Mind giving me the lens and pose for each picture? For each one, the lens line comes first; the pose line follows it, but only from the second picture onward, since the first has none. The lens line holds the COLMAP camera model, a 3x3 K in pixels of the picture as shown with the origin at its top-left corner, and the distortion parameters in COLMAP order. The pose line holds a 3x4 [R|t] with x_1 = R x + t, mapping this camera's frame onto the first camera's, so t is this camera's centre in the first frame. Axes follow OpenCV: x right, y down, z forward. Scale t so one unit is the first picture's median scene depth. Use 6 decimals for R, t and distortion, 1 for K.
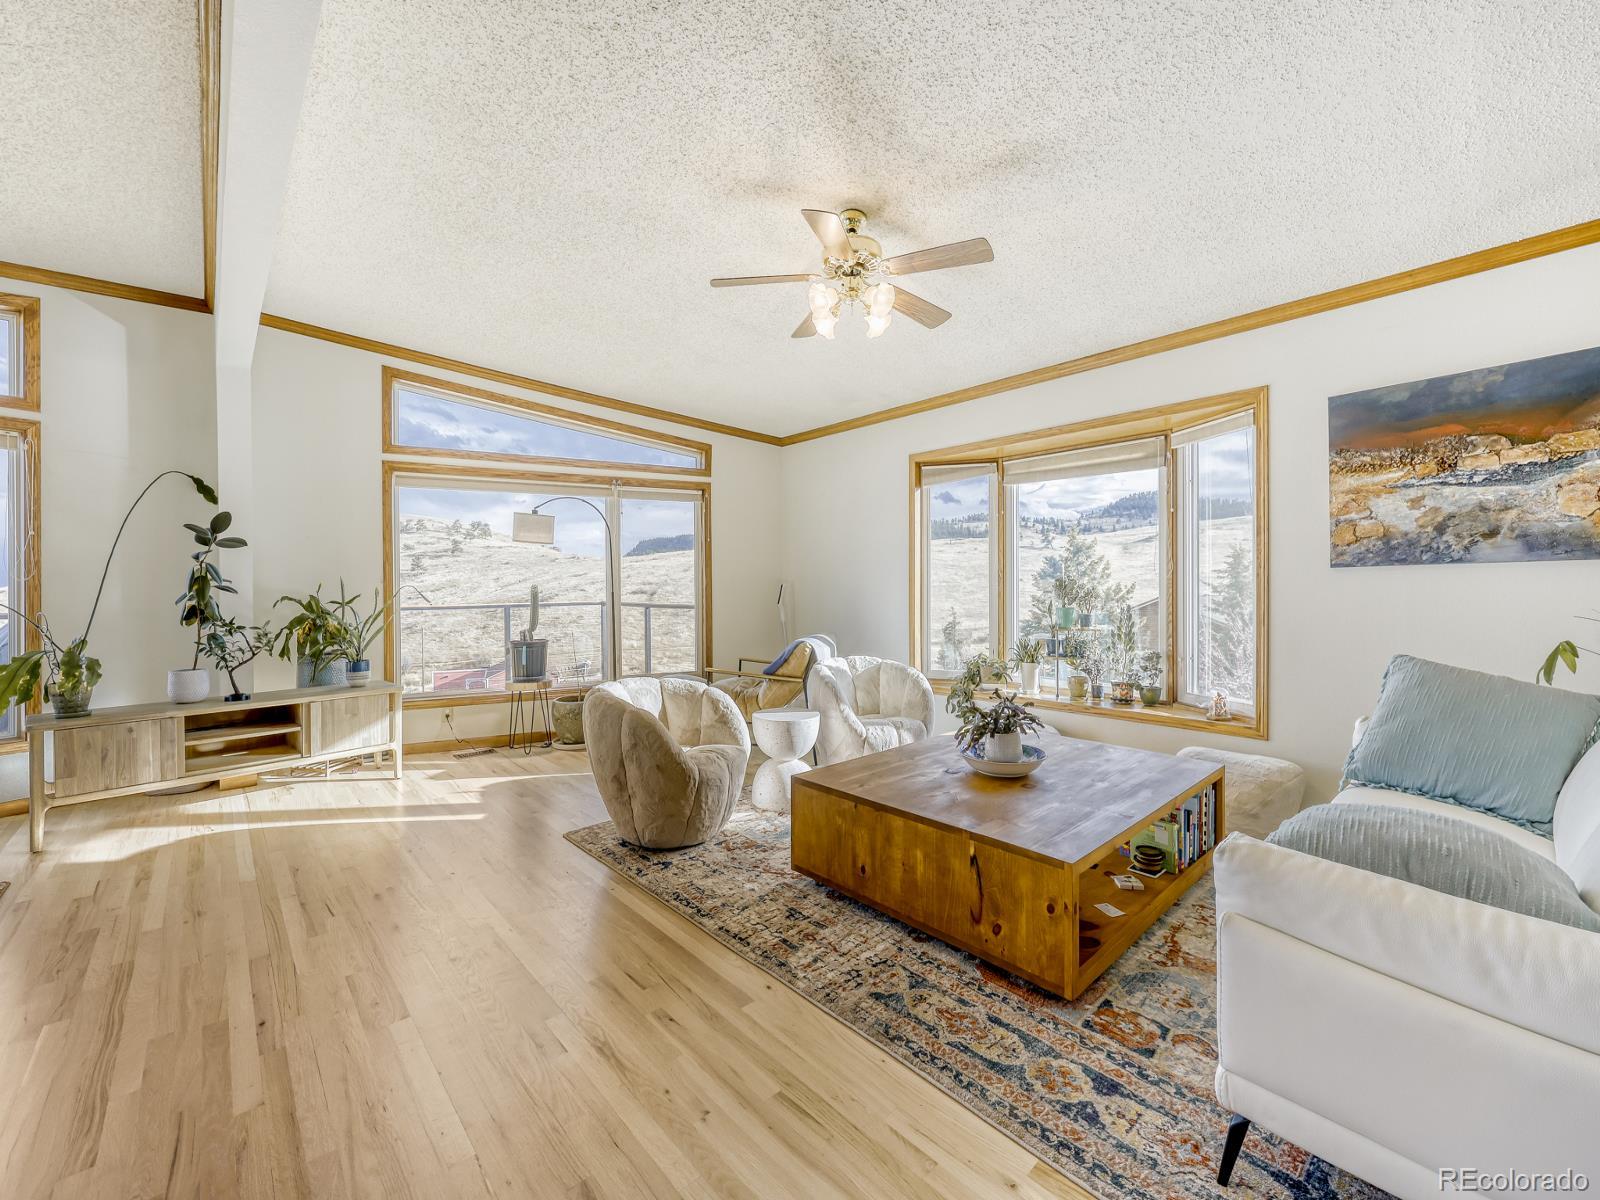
lens RADIAL K [[652.9, 0, 800.0], [0, 652.9, 600.0], [0, 0, 1]] dist [-0.002616, -0.000566]
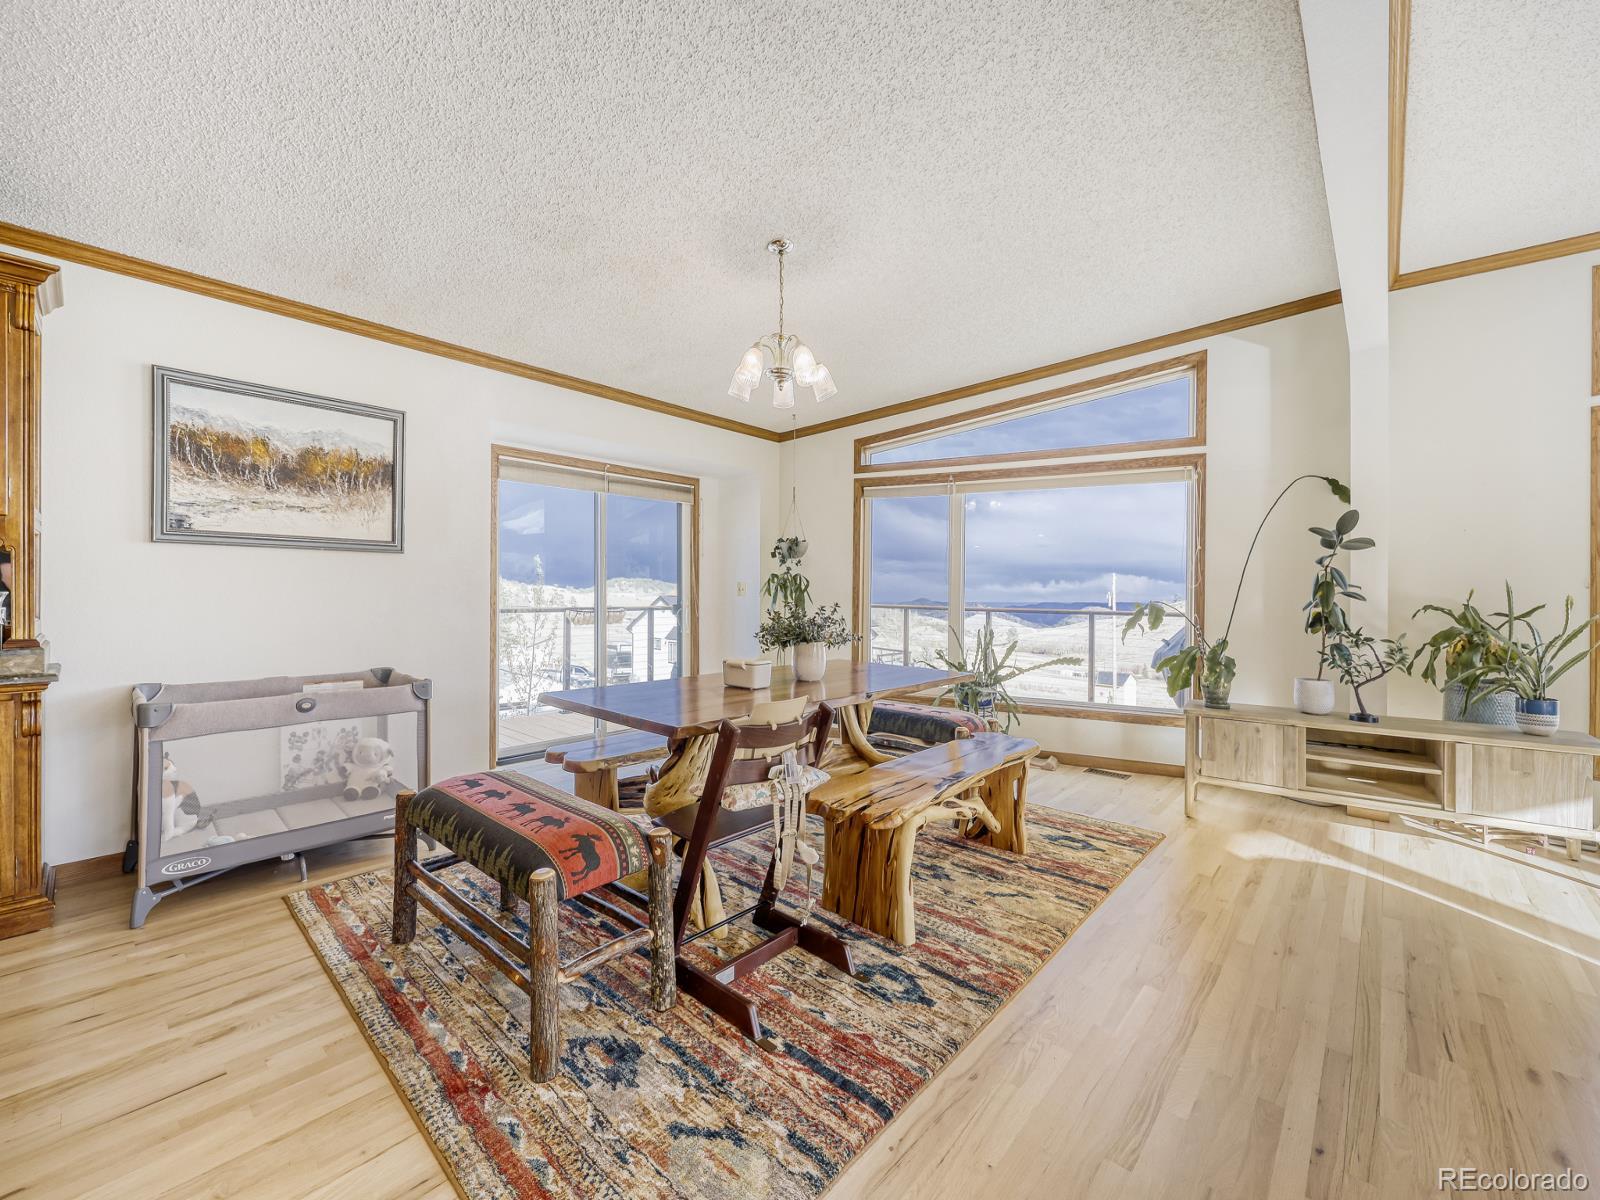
lens RADIAL K [[649.6, 0, 798.3], [0, 649.6, 590.6], [0, 0, 1]] dist [0.000593, 0.000224]
pose [[0.093855, -0.000133, -0.995586, -0.055476], [-0.024905, 0.999687, -0.002481, -0.002373], [0.995274, 0.025028, 0.093822, 0.147963]]
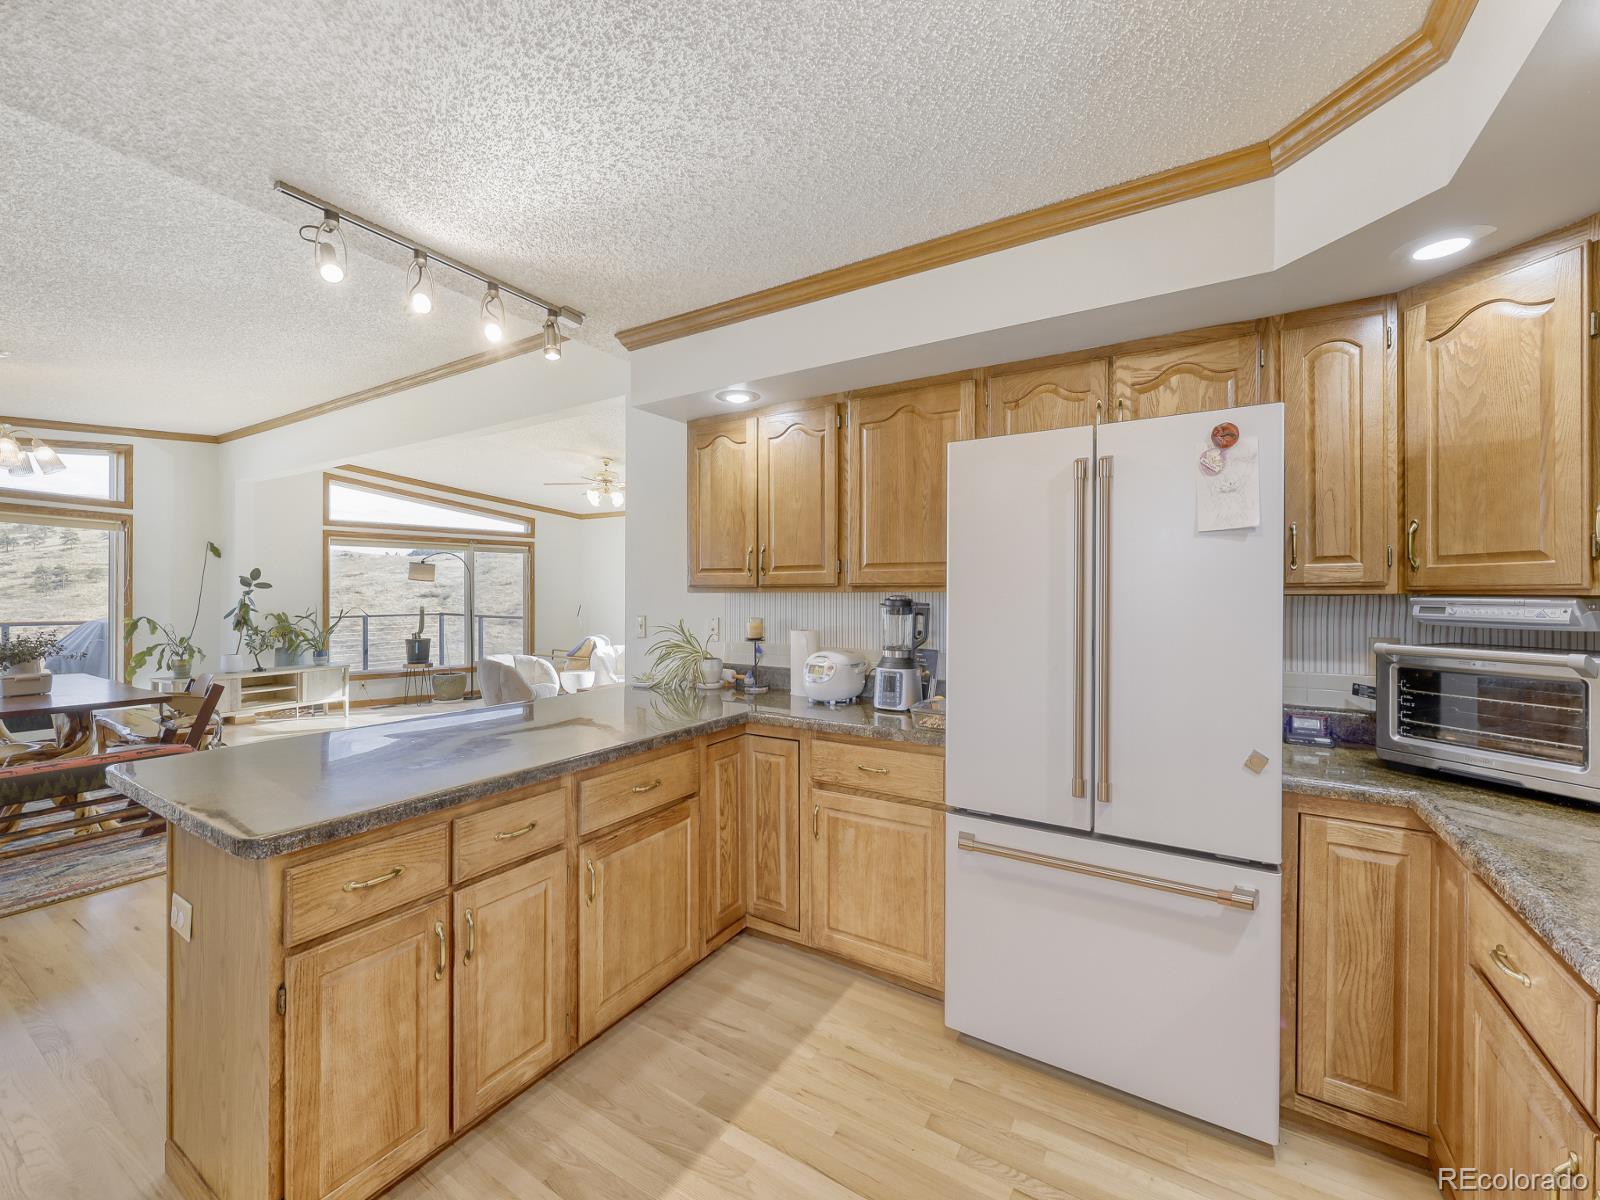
lens RADIAL K [[652.9, 0, 800.0], [0, 652.9, 600.0], [0, 0, 1]] dist [-0.002616, -0.000566]
pose [[0.961795, 0.008513, 0.273637, 0.086044], [-0.005493, 0.999915, -0.011798, -0.031703], [-0.273715, 0.009844, 0.961761, -1.149850]]
